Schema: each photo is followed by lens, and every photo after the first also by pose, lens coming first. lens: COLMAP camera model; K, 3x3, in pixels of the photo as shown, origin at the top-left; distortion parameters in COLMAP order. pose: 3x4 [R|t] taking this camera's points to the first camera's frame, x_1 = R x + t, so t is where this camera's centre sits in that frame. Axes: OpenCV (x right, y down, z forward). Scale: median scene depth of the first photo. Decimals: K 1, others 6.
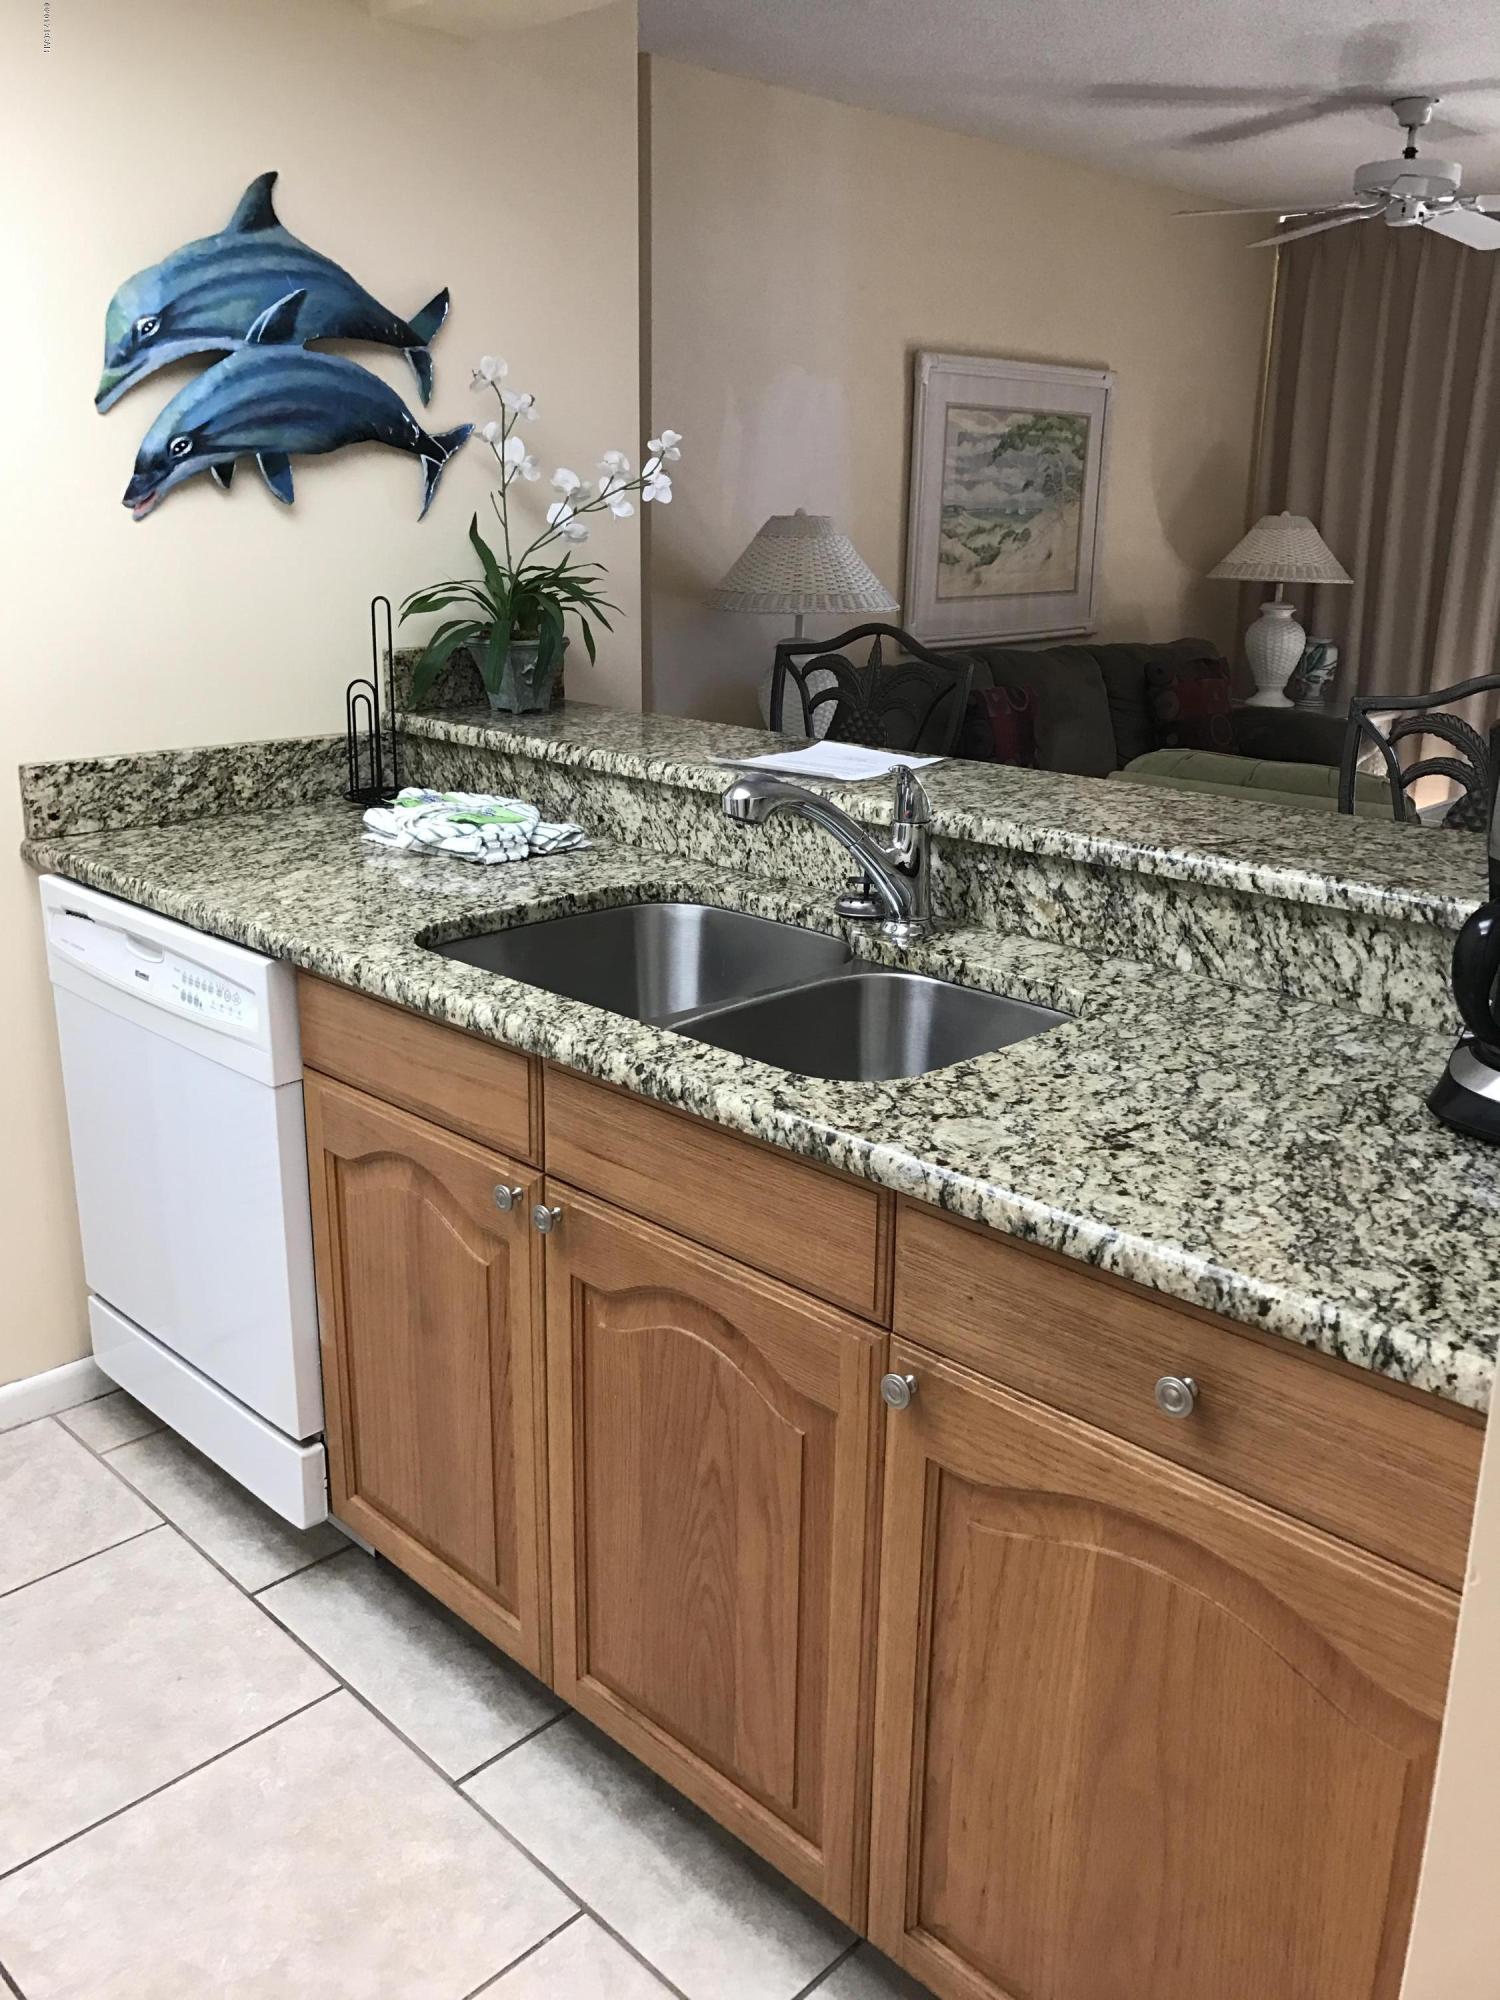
lens RADIAL K [[1627.3, 0, 757.3], [0, 1627.3, 981.0], [0, 0, 1]] dist [0.042389, -0.058531]
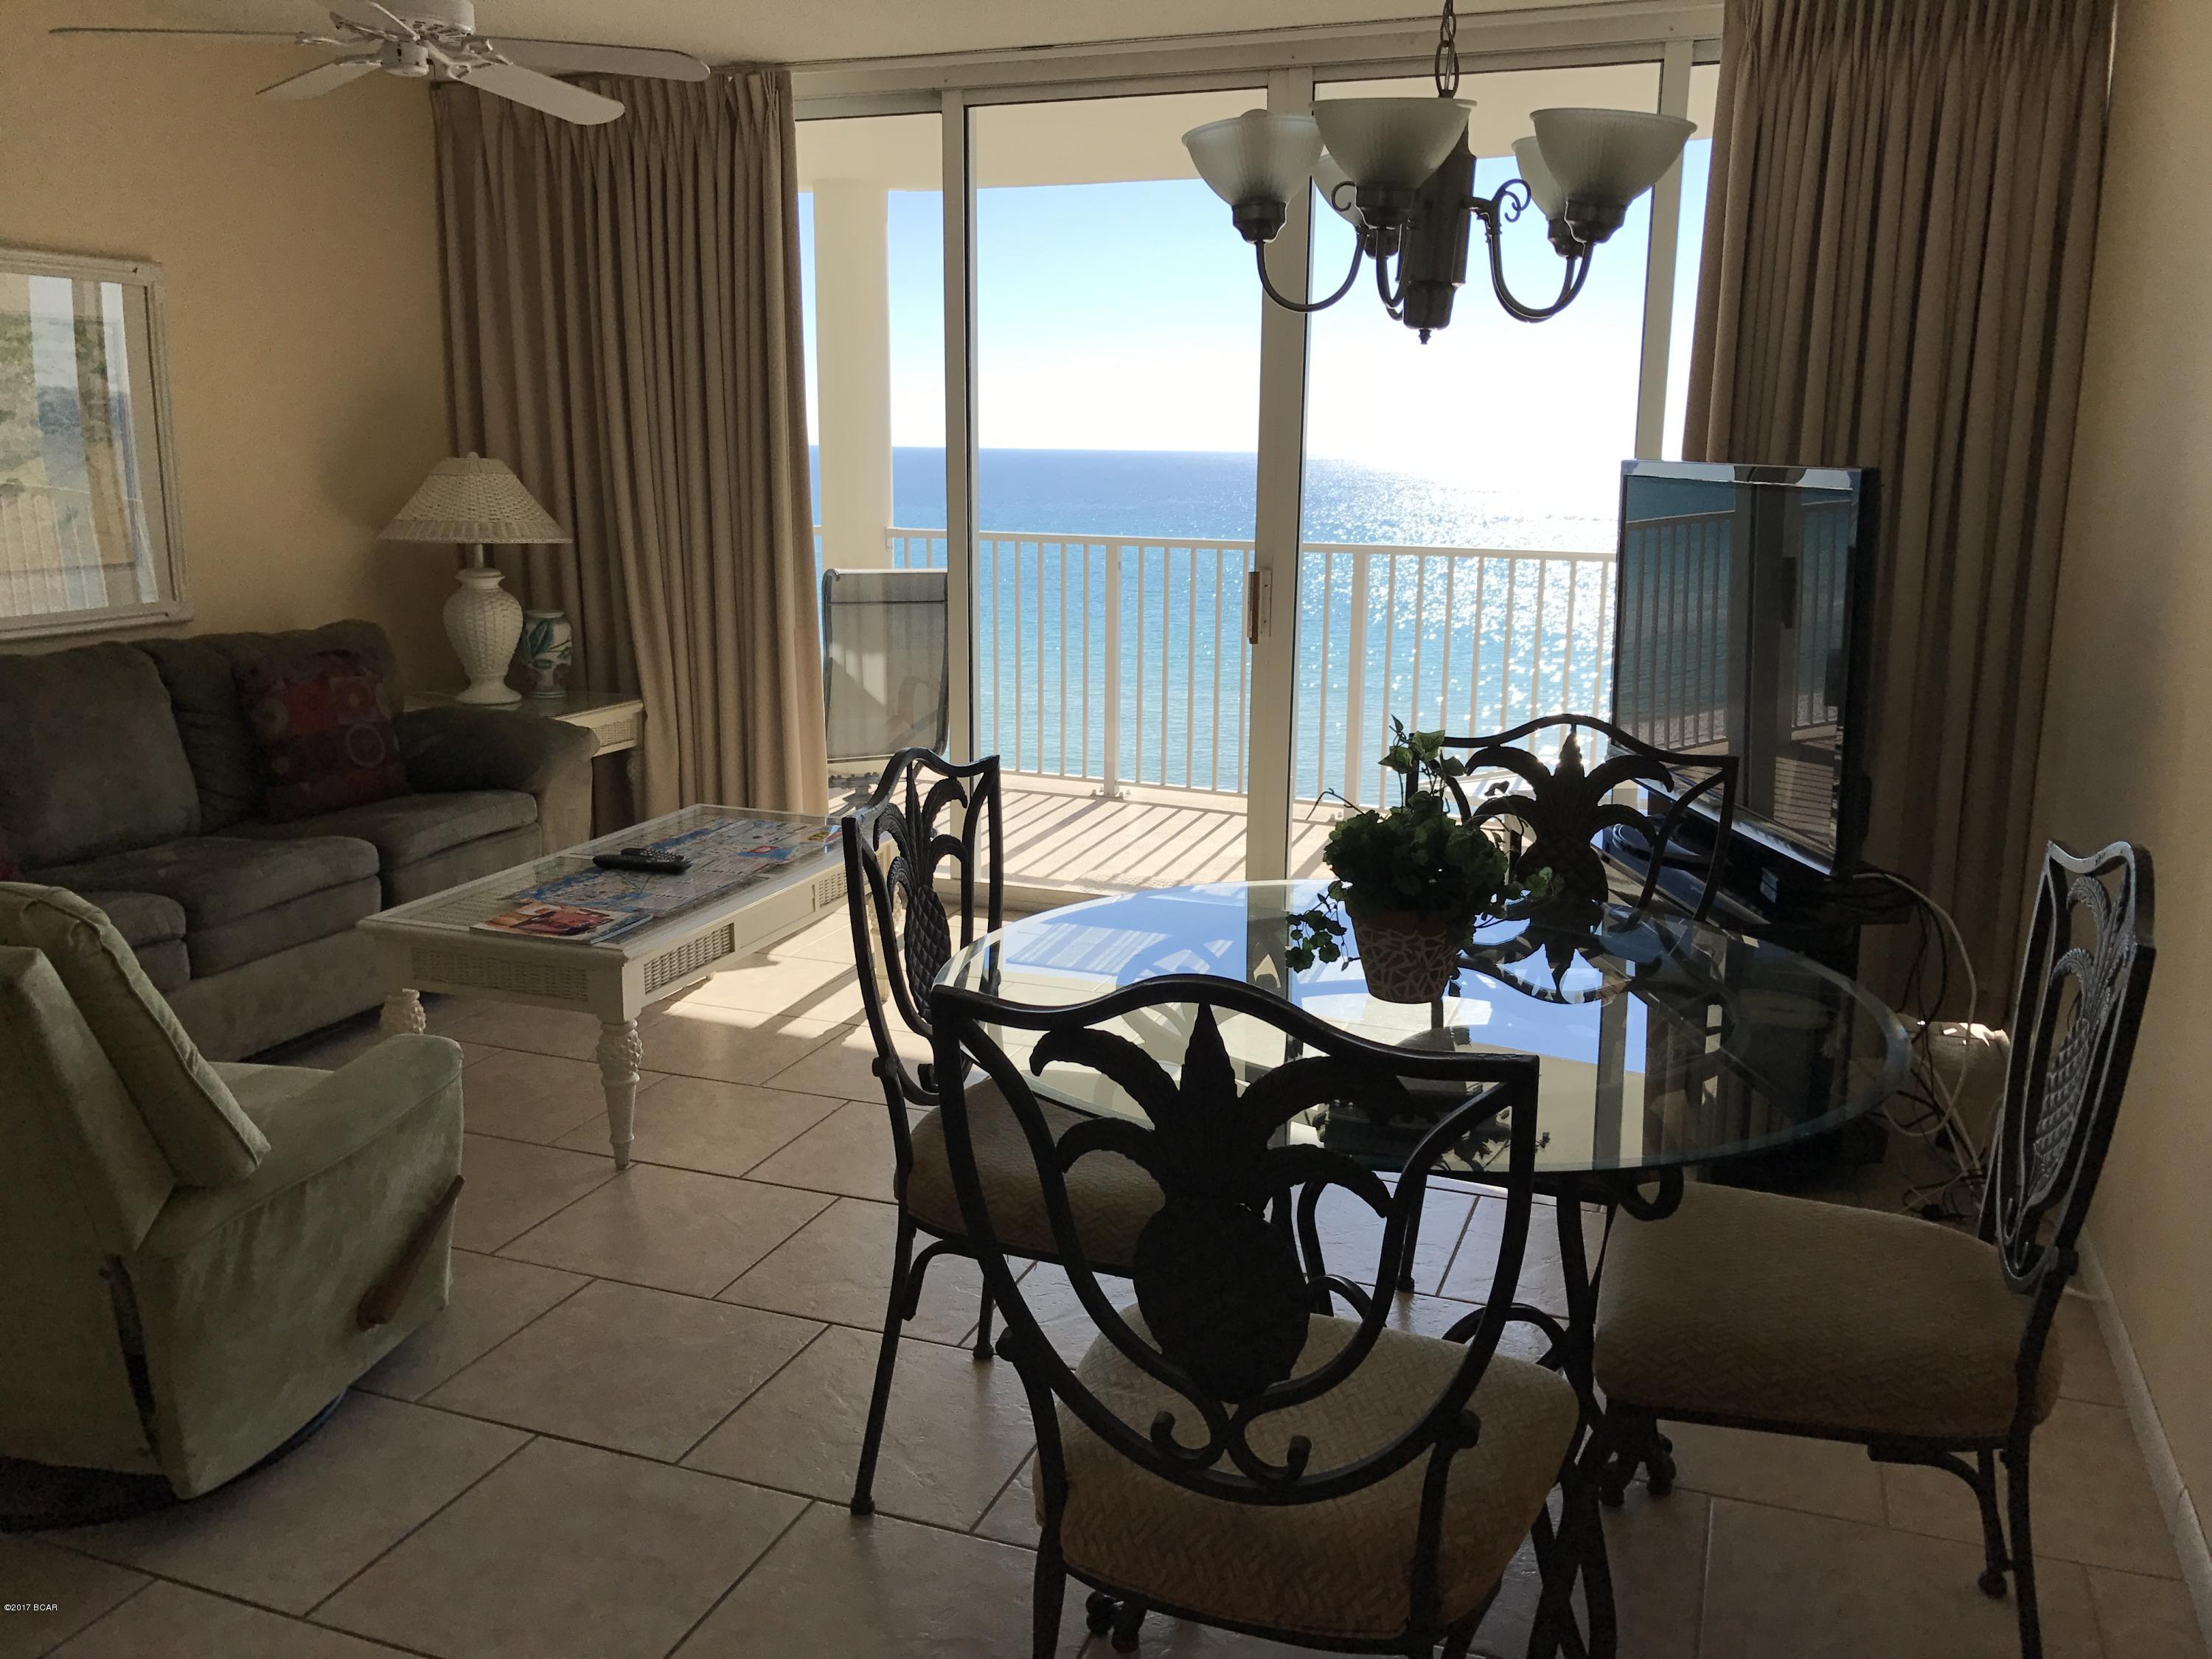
lens RADIAL K [[1799.8, 0, 1094.8], [0, 1799.8, 818.4], [0, 0, 1]] dist [0.042389, -0.058531]
pose [[0.910921, -0.086585, 0.403394, 0.229069], [0.118208, 0.991514, -0.054110, -0.035314], [-0.395285, 0.096974, 0.913425, 0.120001]]
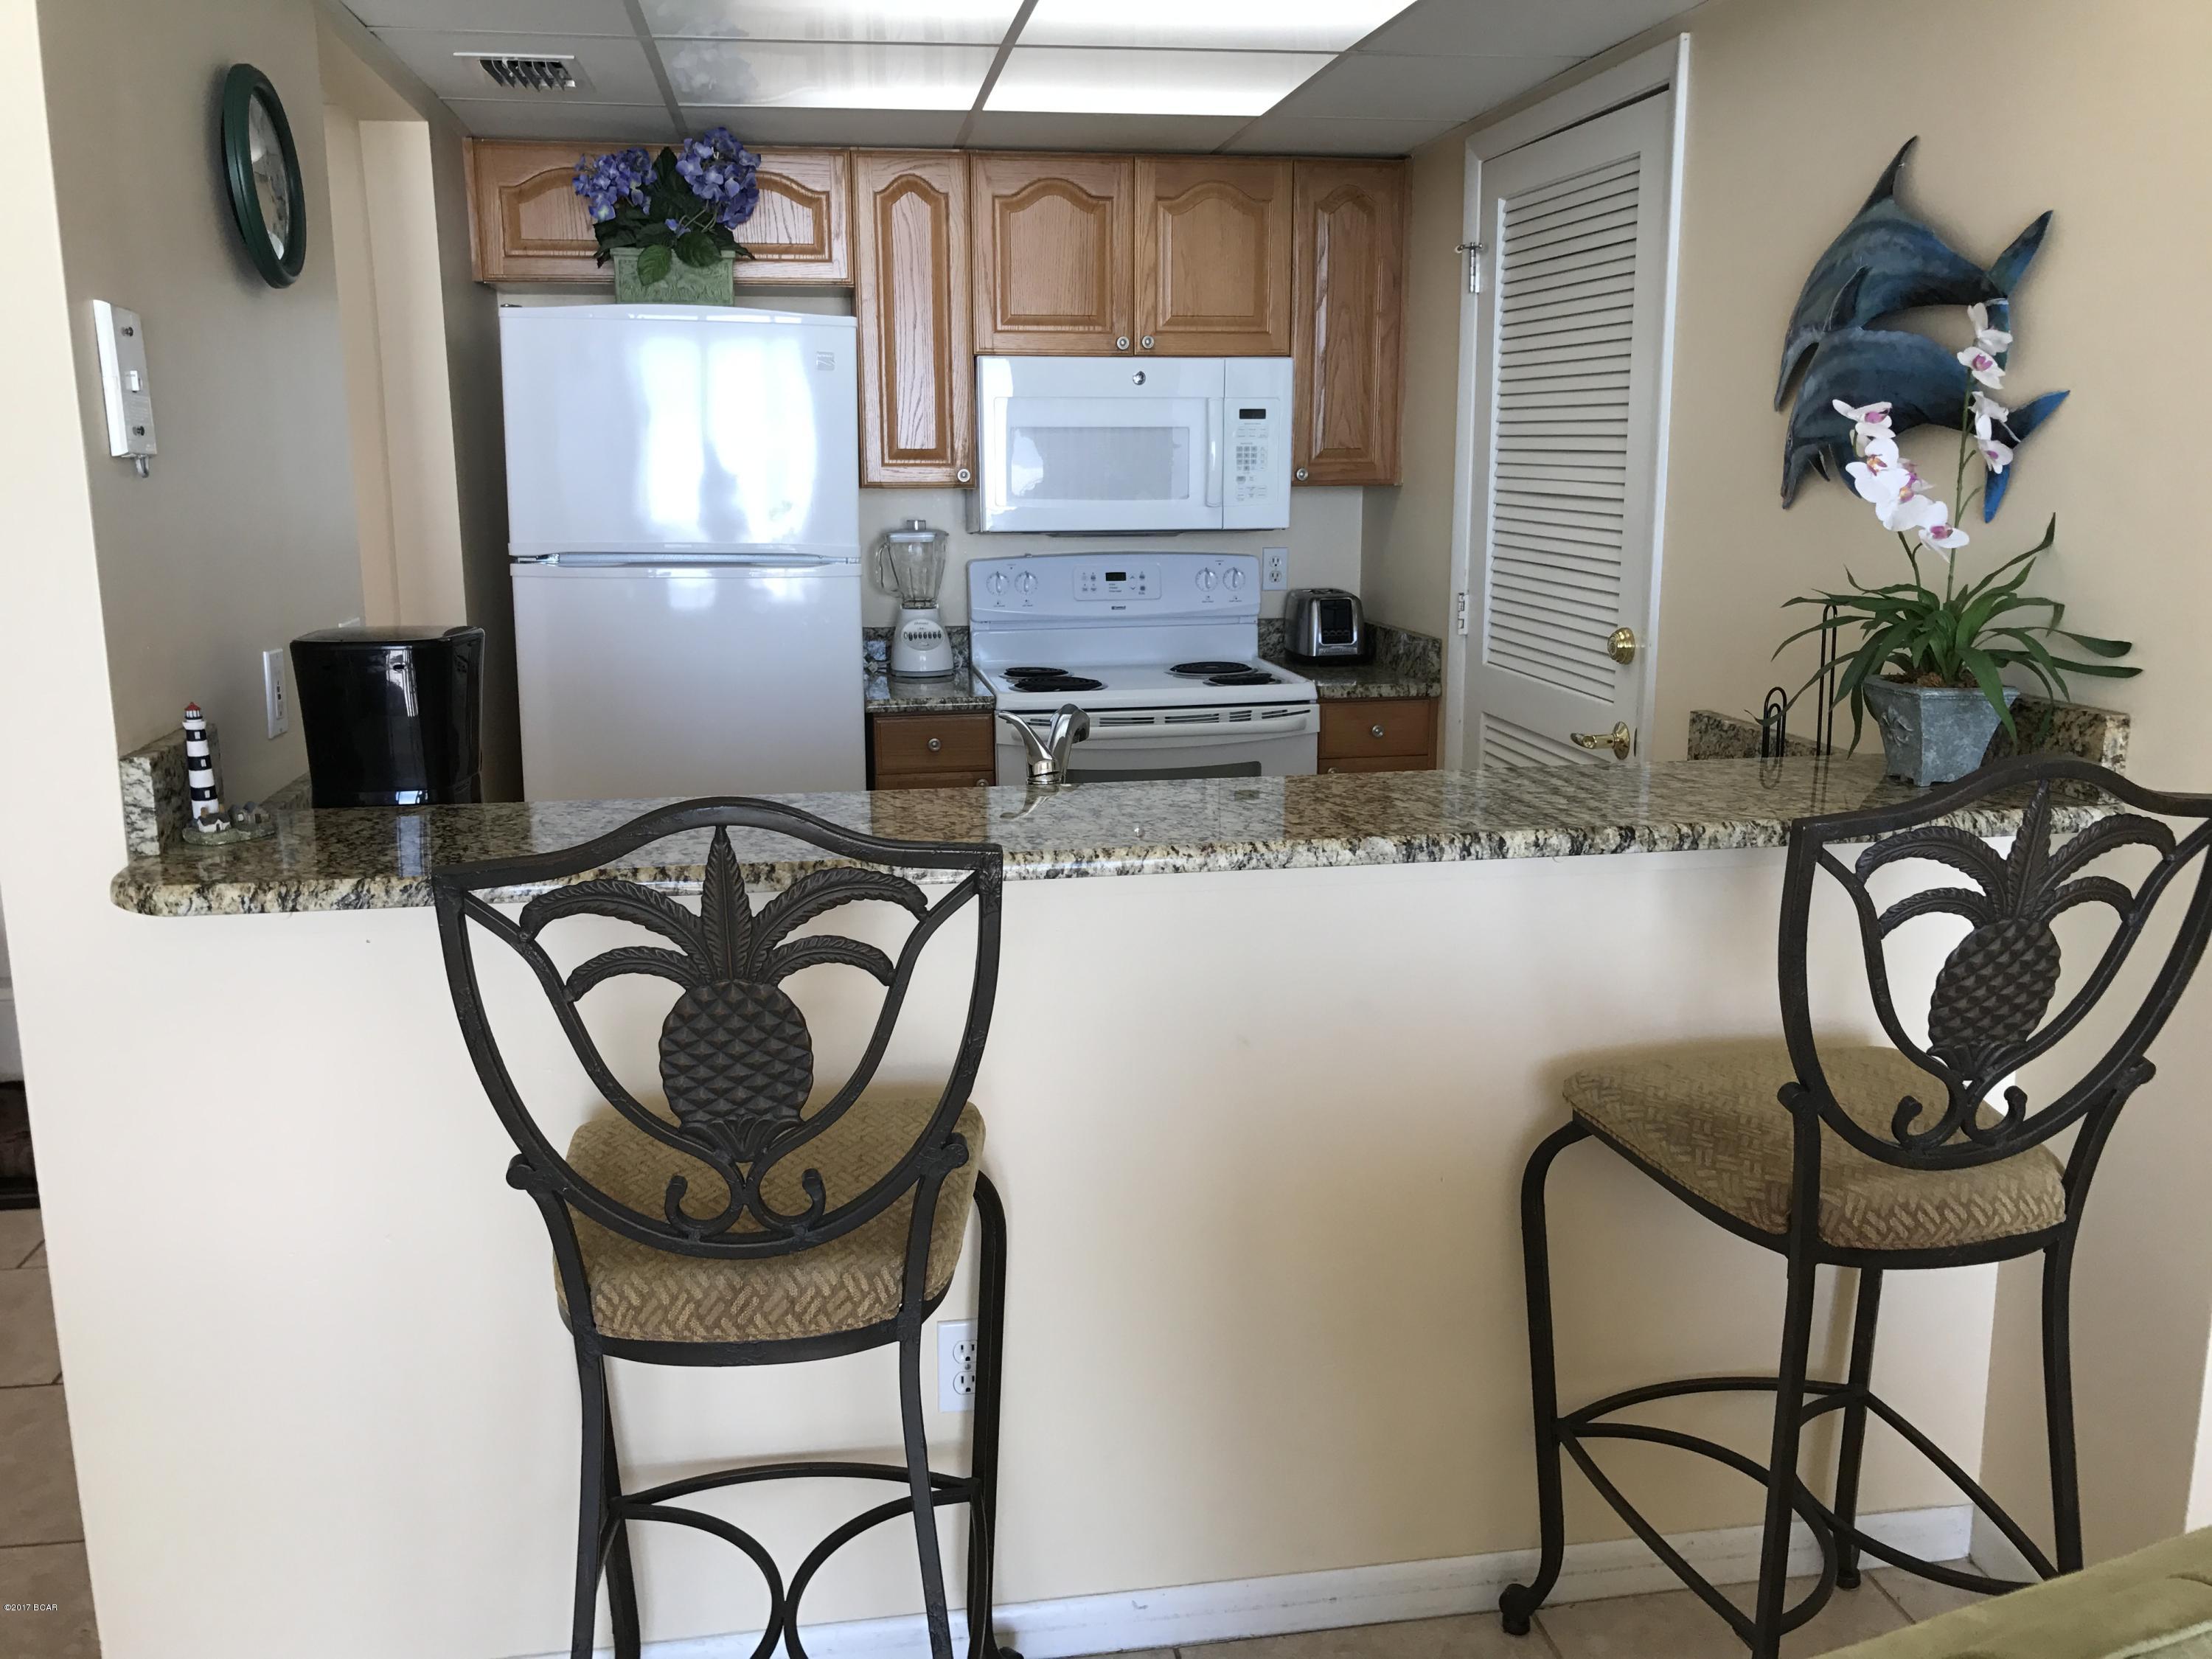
lens RADIAL K [[1799.8, 0, 1108.4], [0, 1799.8, 830.3], [0, 0, 1]] dist [0.042389, -0.058531]
pose [[-0.628192, 0.150585, -0.763347, 0.856739], [-0.217723, 0.907876, 0.358270, -0.439636], [0.746975, 0.391261, -0.537535, 1.454780]]
